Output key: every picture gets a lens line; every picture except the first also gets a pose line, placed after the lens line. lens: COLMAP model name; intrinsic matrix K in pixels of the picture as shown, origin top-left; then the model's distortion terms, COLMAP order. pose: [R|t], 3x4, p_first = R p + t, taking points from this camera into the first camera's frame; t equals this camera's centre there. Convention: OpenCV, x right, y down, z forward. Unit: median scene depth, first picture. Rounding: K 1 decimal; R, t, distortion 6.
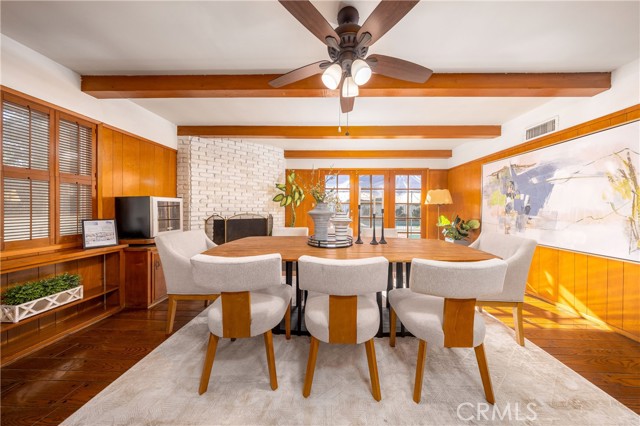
lens RADIAL K [[190.7, 0, 323.0], [0, 190.7, 211.3], [0, 0, 1]] dist [0.001358, -0.000030]
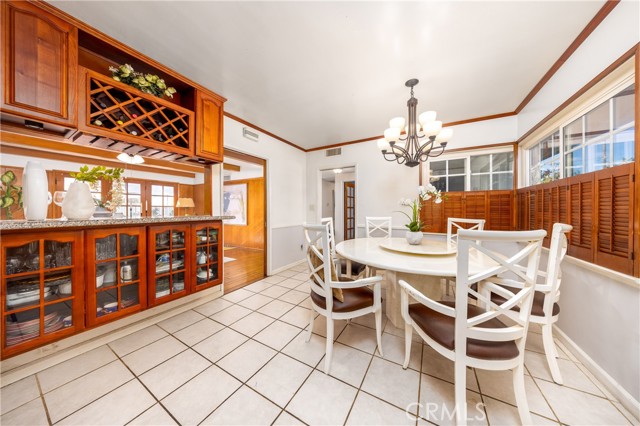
lens RADIAL K [[190.7, 0, 322.8], [0, 190.7, 212.3], [0, 0, 1]] dist [0.001358, -0.000030]
pose [[0.451596, -0.010362, 0.892162, -0.293964], [0.011774, 0.999915, 0.005654, 0.009859], [-0.892145, 0.007951, 0.451680, -0.726001]]
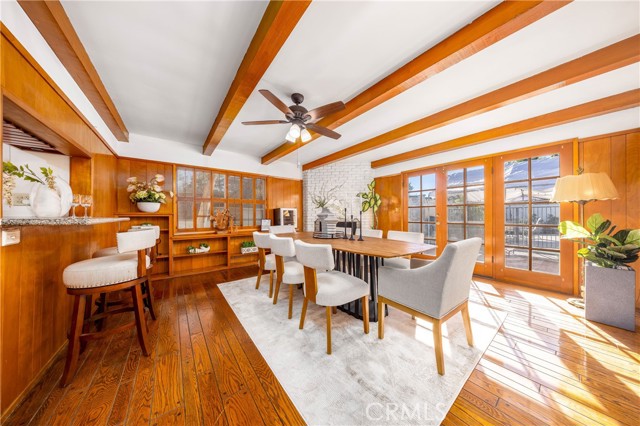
lens RADIAL K [[190.7, 0, 313.2], [0, 190.7, 215.4], [0, 0, 1]] dist [0.001358, -0.000030]
pose [[0.628849, -0.011068, -0.777449, 0.553840], [0.004066, 0.999932, -0.010946, 0.012365], [0.777517, 0.003723, 0.628851, 0.017250]]
